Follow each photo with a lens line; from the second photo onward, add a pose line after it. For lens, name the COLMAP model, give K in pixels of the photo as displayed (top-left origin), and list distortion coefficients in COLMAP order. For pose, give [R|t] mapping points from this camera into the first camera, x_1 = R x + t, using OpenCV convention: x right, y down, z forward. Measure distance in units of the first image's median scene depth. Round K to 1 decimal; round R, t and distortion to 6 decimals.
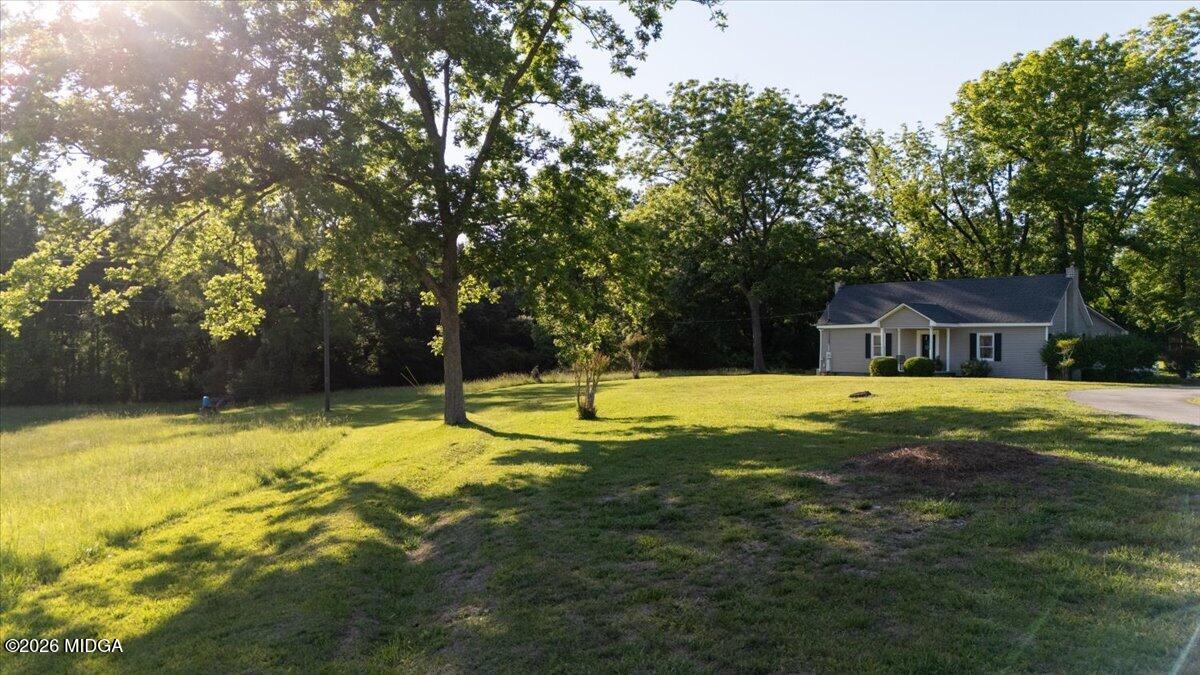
lens RADIAL K [[901.8, 0, 600.0], [0, 901.8, 337.5], [0, 0, 1]] dist [0.033589, -0.001880]
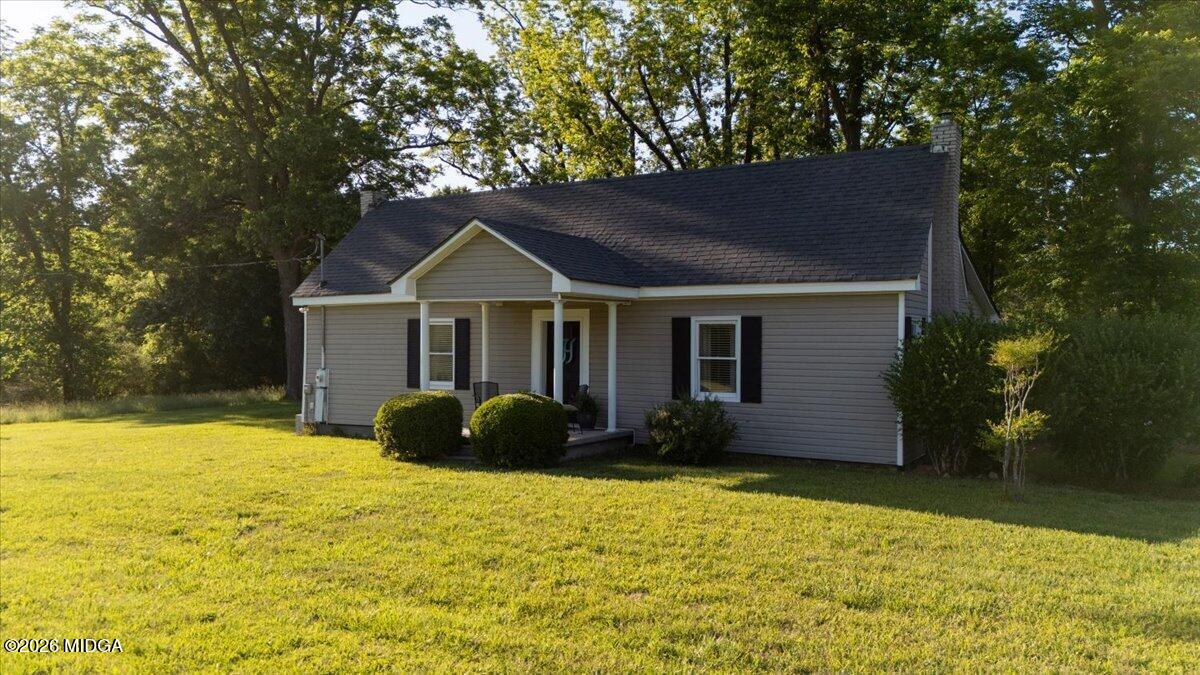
lens RADIAL K [[901.8, 0, 600.0], [0, 901.8, 337.5], [0, 0, 1]] dist [0.033589, -0.001880]
pose [[0.949569, -0.000967, 0.313555, 0.278177], [-0.000627, 0.999987, 0.004983, 0.001227], [-0.313556, -0.004928, 0.949557, 0.692071]]
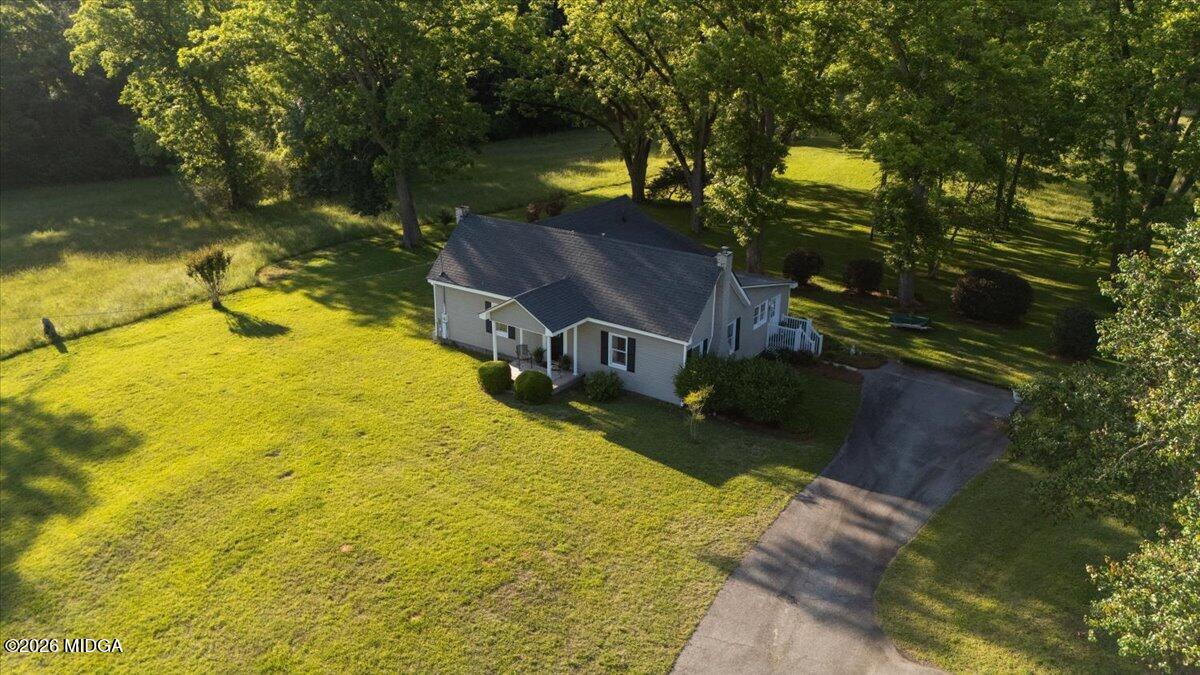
lens RADIAL K [[901.8, 0, 600.0], [0, 901.8, 337.5], [0, 0, 1]] dist [0.033589, -0.001880]
pose [[0.969577, -0.079644, 0.231466, 0.229696], [-0.008084, 0.934655, 0.355465, -0.269502], [-0.244652, -0.346522, 0.905576, 0.306930]]
